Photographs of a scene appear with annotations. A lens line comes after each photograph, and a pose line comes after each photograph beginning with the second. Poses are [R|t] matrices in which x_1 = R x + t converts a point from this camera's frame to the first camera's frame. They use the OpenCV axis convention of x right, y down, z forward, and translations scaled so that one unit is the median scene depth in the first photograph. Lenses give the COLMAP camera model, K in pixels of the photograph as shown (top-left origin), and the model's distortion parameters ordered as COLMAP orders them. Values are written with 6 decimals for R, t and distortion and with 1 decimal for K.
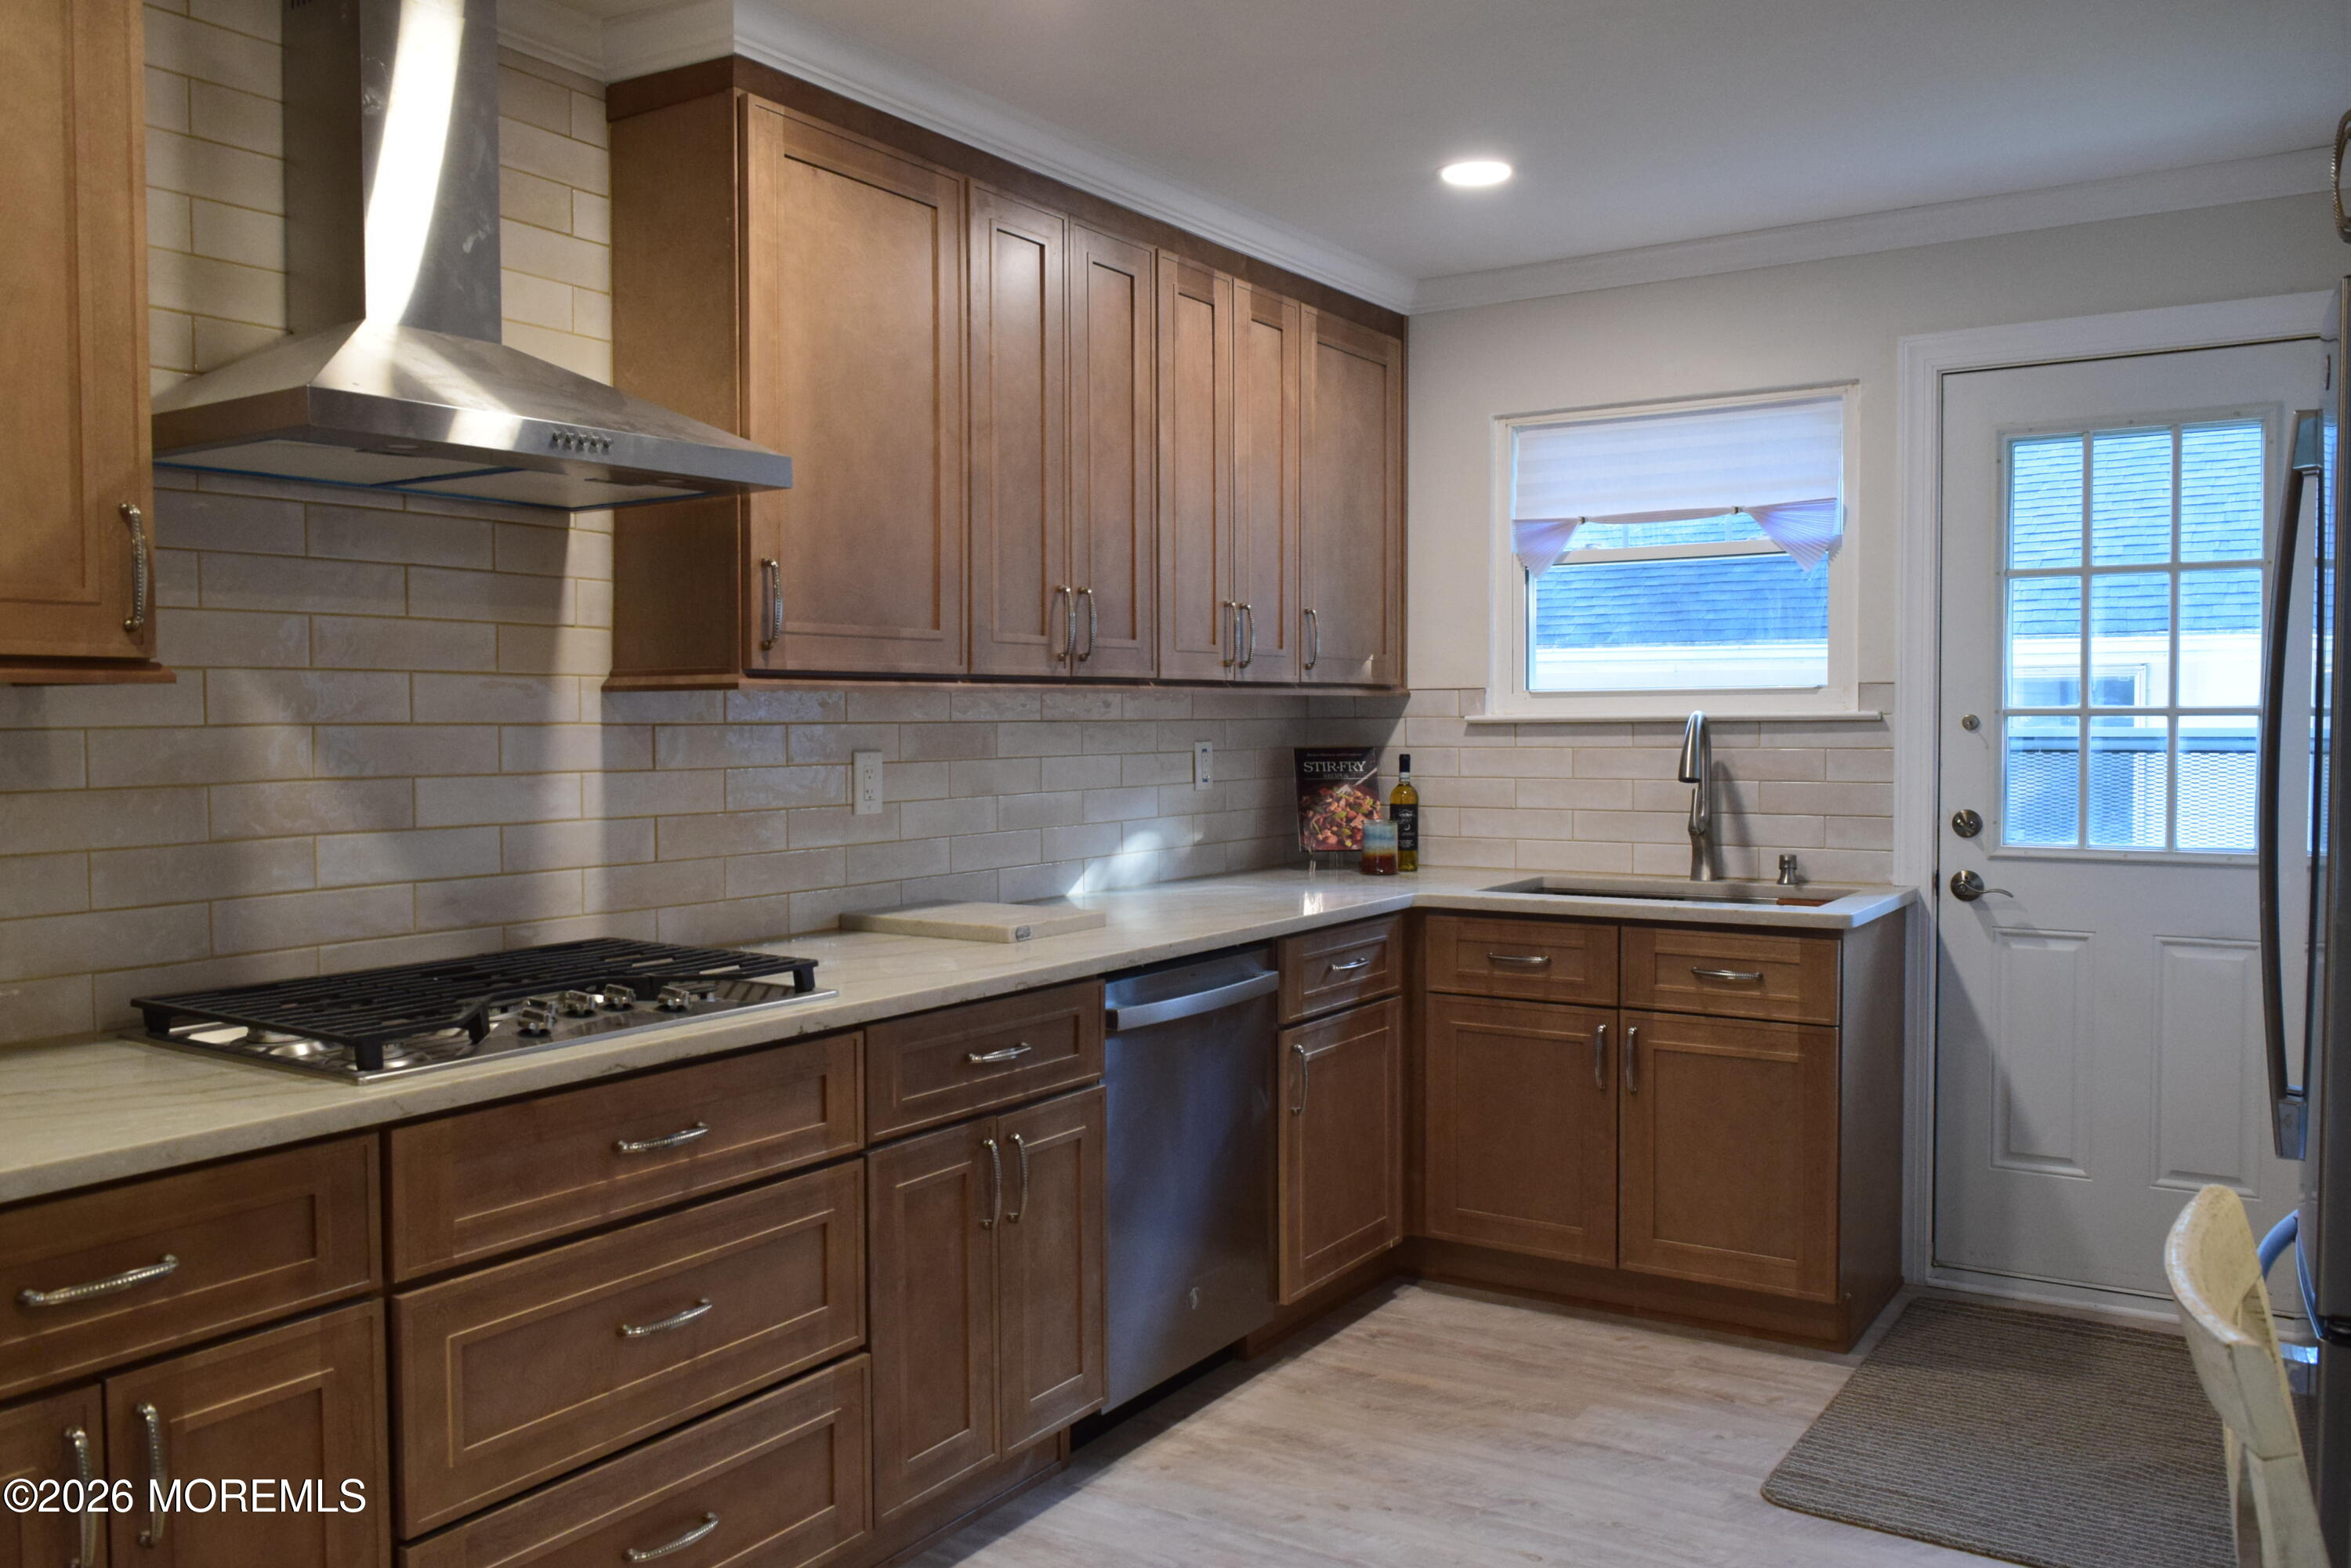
lens RADIAL K [[1819.6, 0, 1166.7], [0, 1819.6, 788.5], [0, 0, 1]] dist [-0.023967, 0.015042]
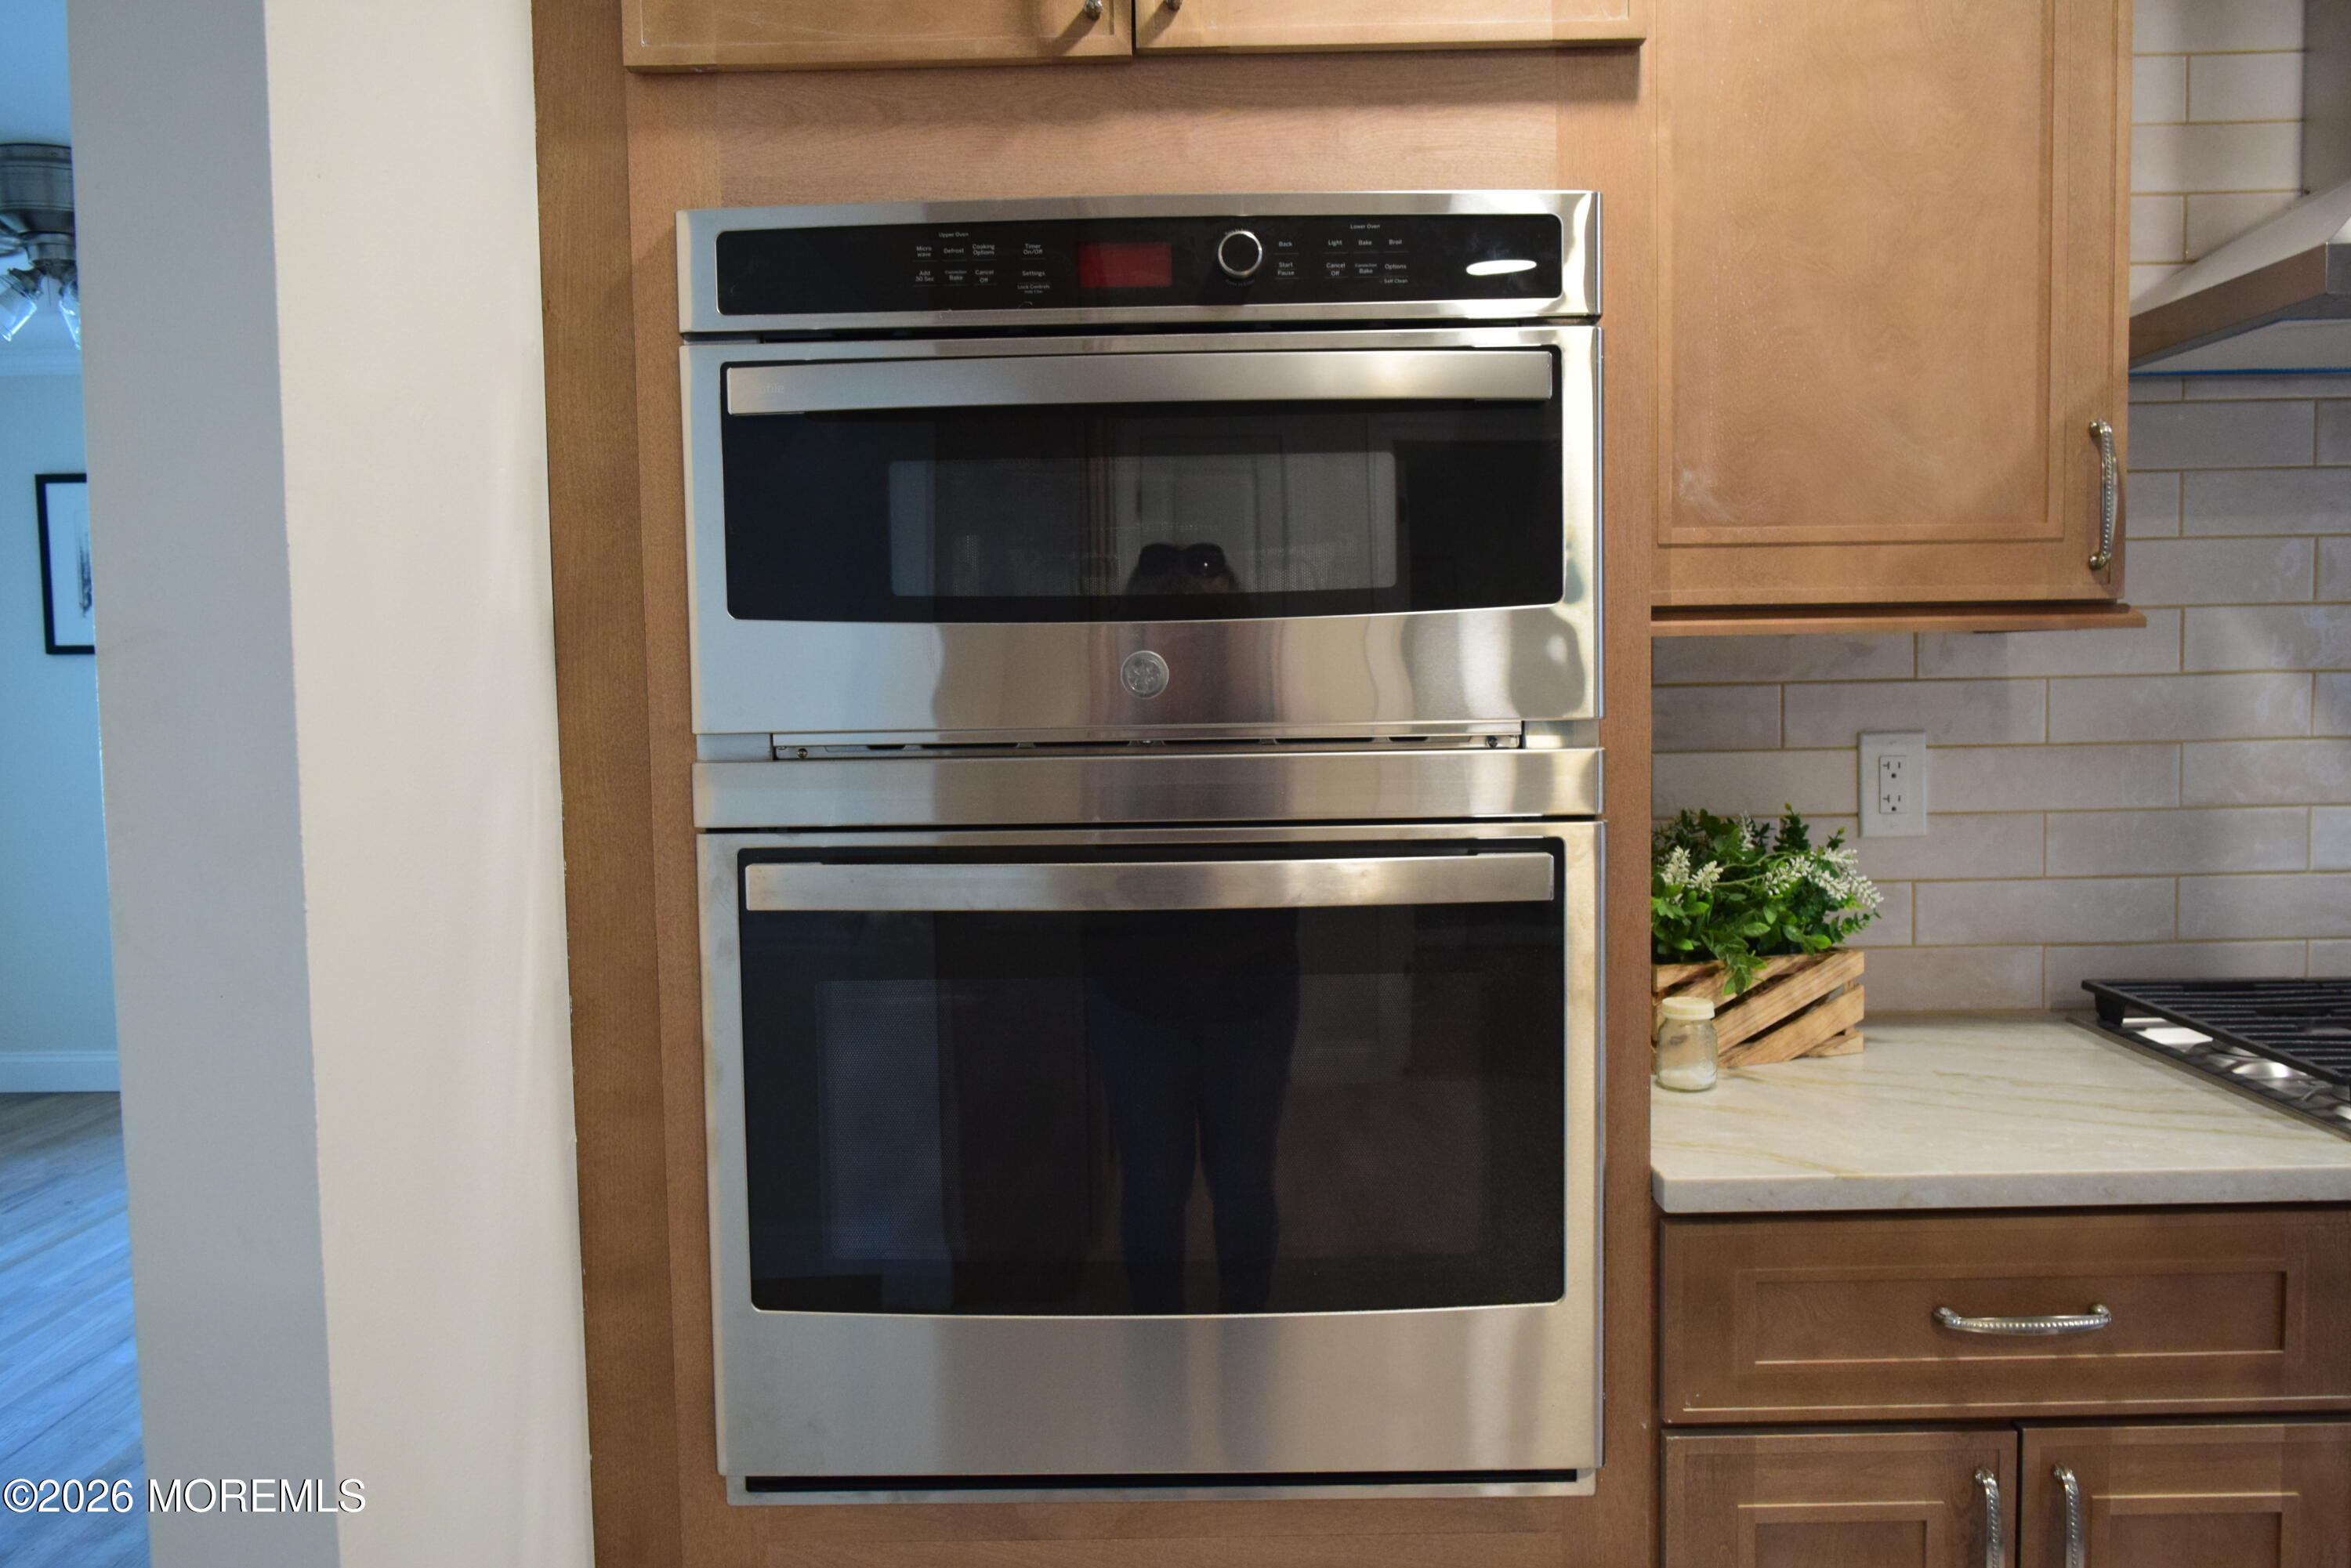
lens RADIAL K [[1819.6, 0, 1178.1], [0, 1819.6, 782.1], [0, 0, 1]] dist [-0.023967, 0.015042]
pose [[0.540538, 0.049314, -0.839873, -0.048027], [-0.020064, 0.998752, 0.045730, -0.009918], [0.841081, -0.007868, 0.540853, 0.100103]]
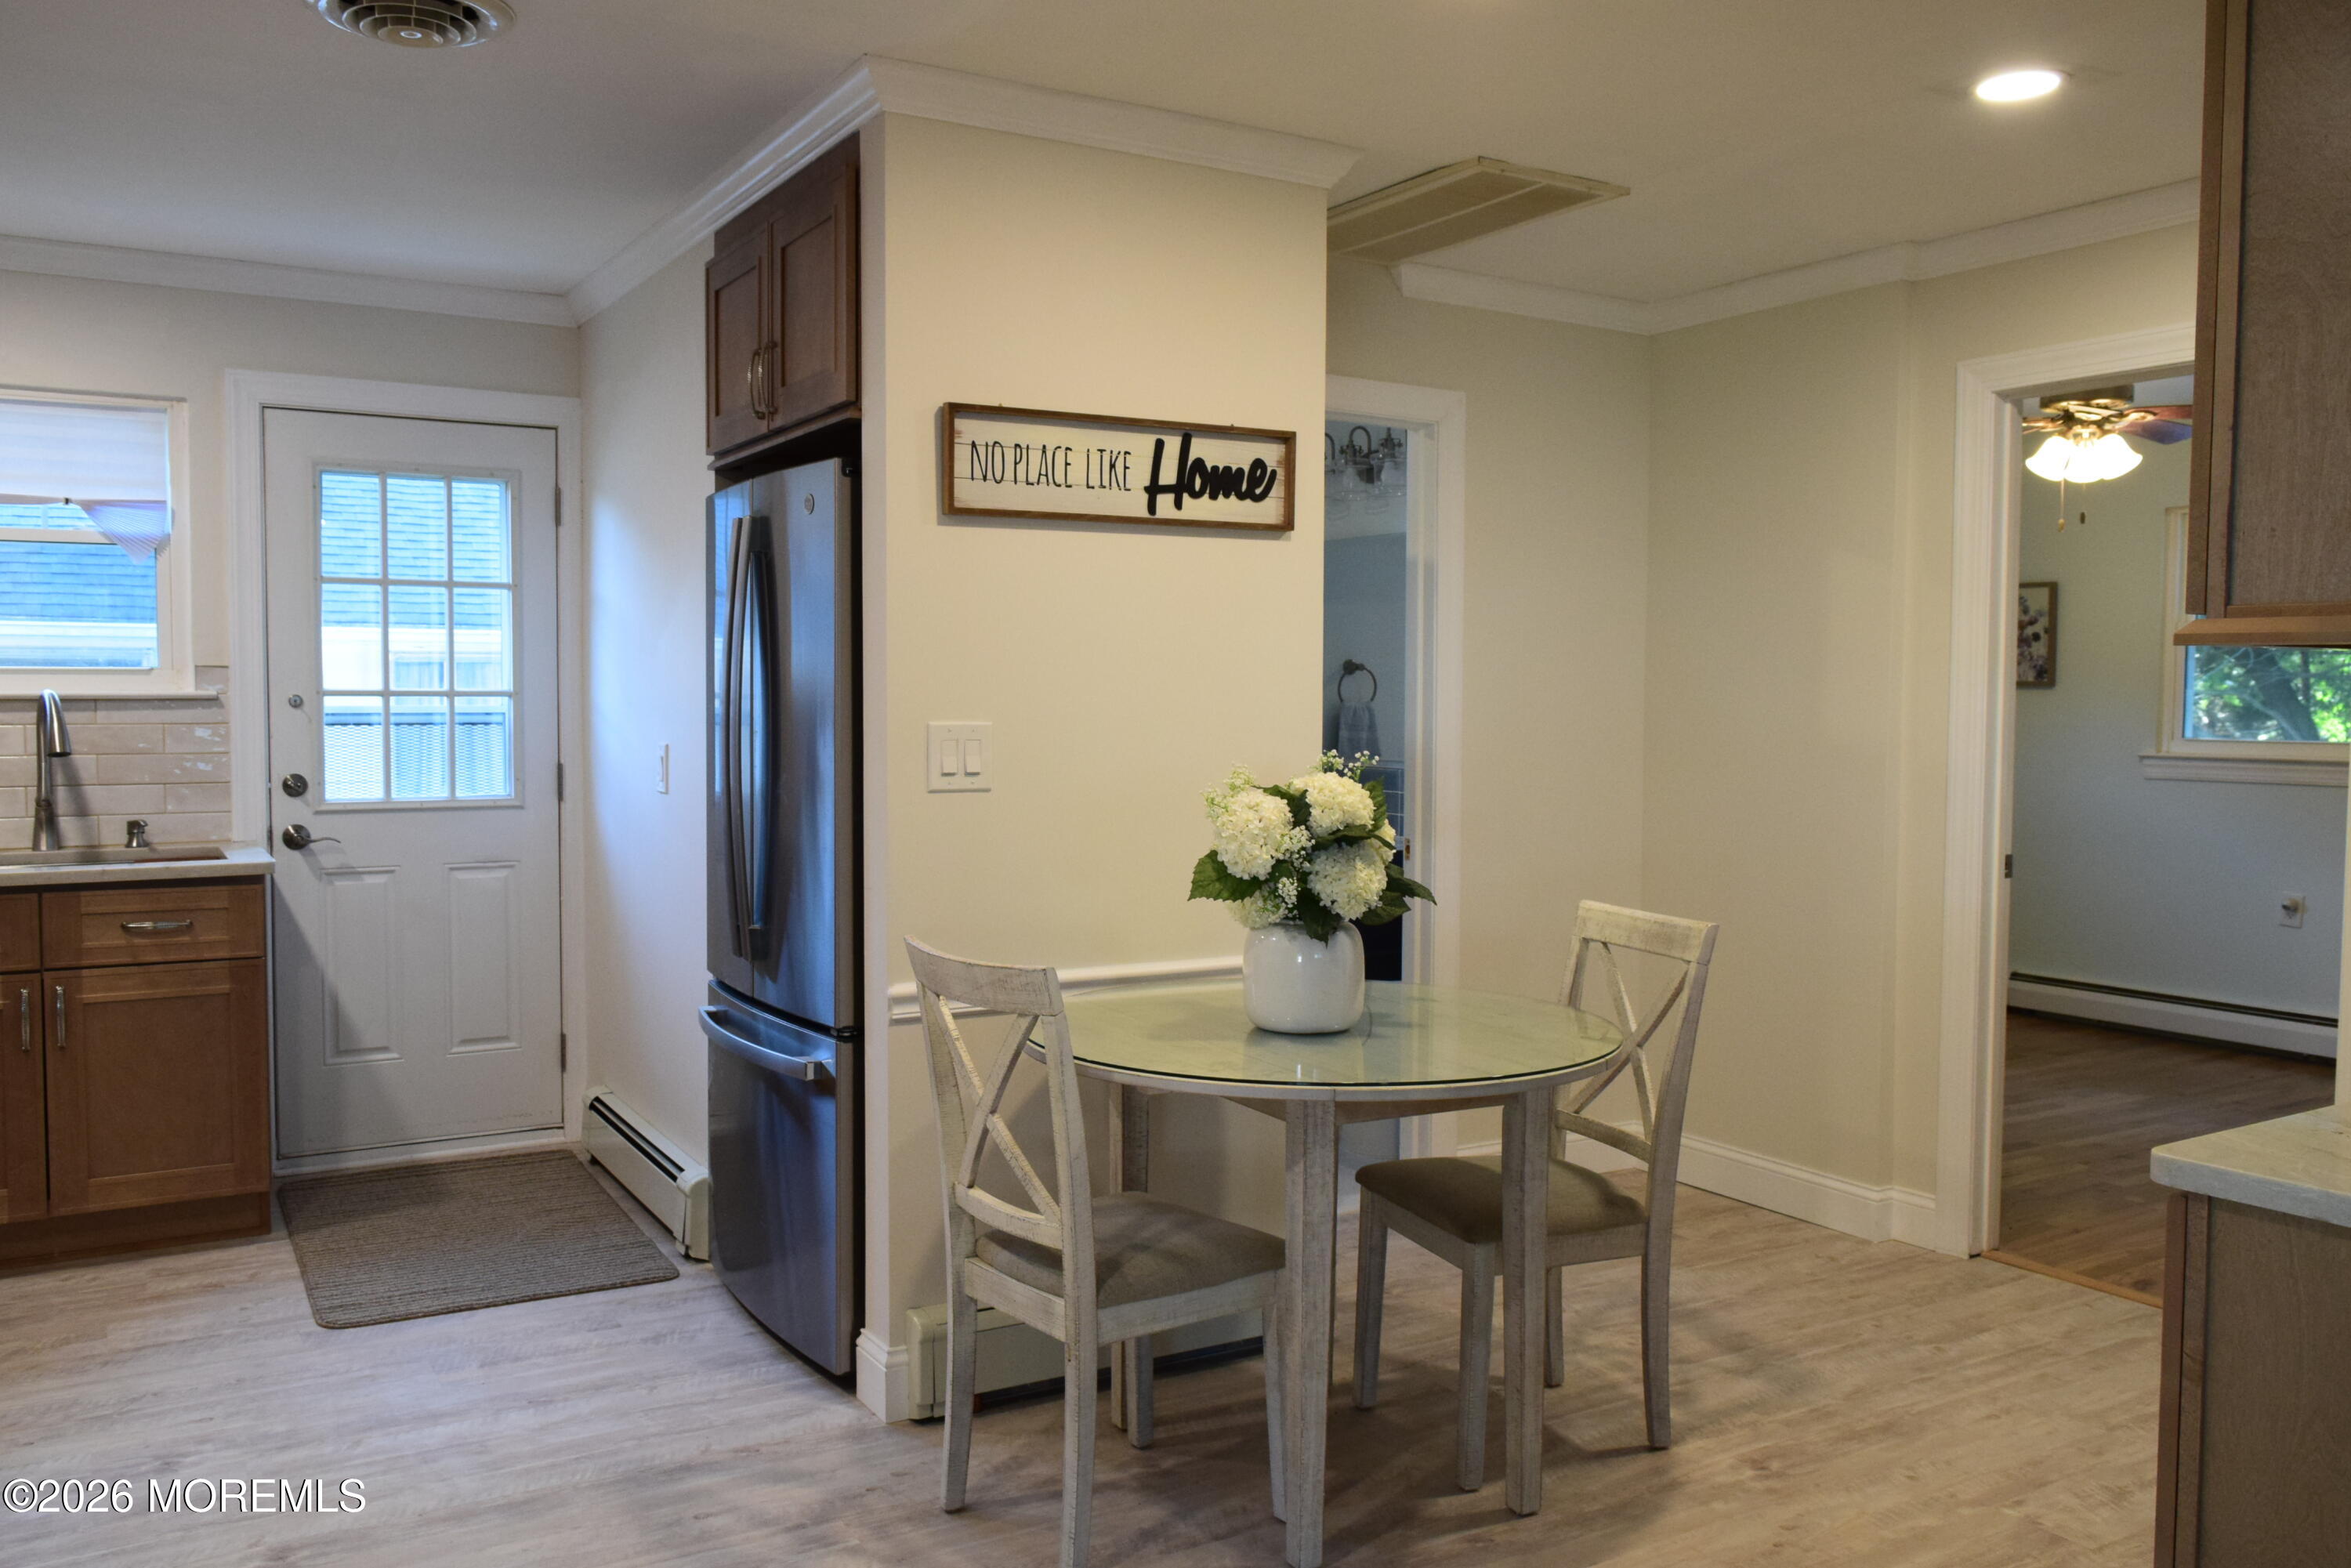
lens RADIAL K [[1819.6, 0, 1173.6], [0, 1819.6, 790.1], [0, 0, 1]] dist [-0.023967, 0.015042]
pose [[0.431261, -0.039251, 0.901373, -0.498046], [0.029206, 0.999137, 0.029534, 0.005265], [-0.901754, 0.013589, 0.432035, -0.057059]]
